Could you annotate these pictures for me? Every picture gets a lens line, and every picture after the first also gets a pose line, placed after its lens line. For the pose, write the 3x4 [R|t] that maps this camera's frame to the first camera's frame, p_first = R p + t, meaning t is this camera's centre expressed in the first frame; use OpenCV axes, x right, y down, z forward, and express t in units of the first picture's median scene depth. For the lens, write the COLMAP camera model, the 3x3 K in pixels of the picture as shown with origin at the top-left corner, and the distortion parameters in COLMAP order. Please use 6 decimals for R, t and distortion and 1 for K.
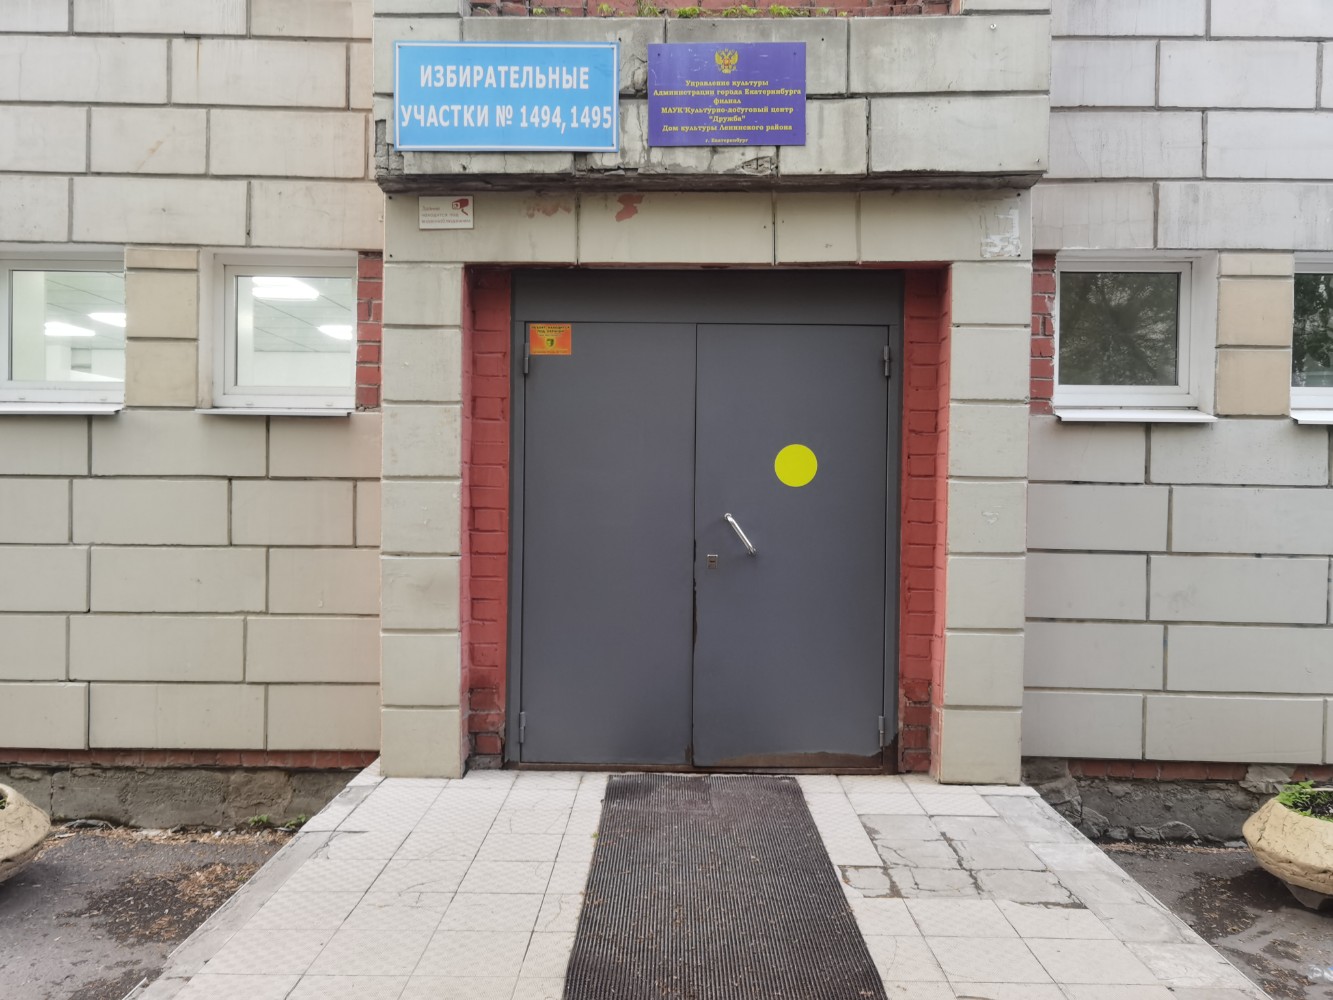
lens RADIAL K [[1051.0, 0, 664.2], [0, 1051.0, 506.4], [0, 0, 1]] dist [-0.015983, 0.013986]
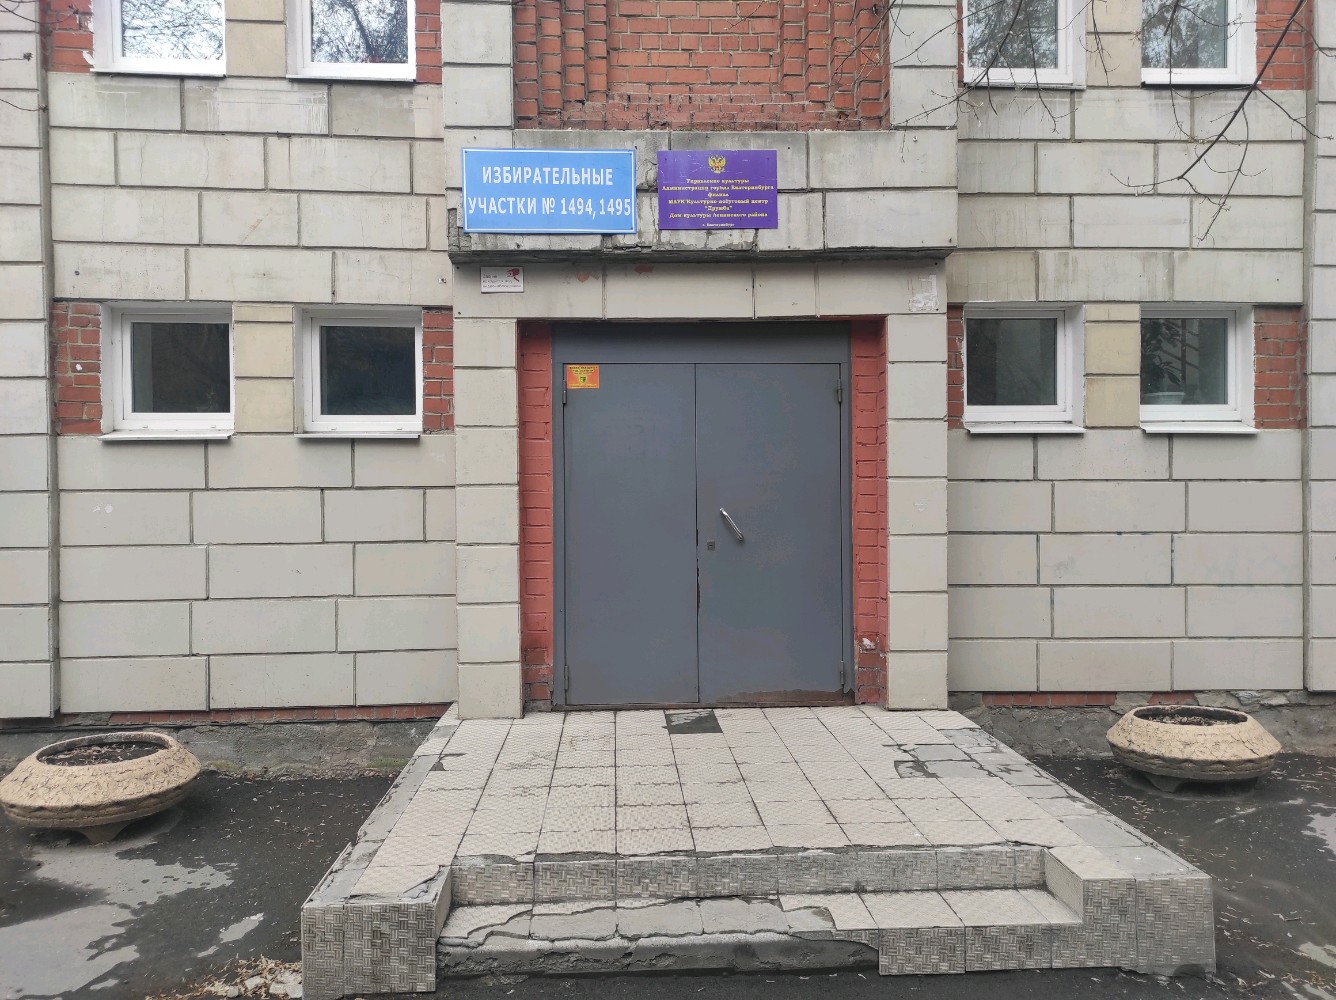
lens RADIAL K [[970.4, 0, 667.3], [0, 970.4, 501.9], [0, 0, 1]] dist [0.010937, -0.000598]
pose [[0.997384, -0.019152, 0.069704, -0.087625], [0.020137, 0.999707, -0.013457, 0.013042], [-0.069426, 0.014825, 0.997477, -0.188825]]
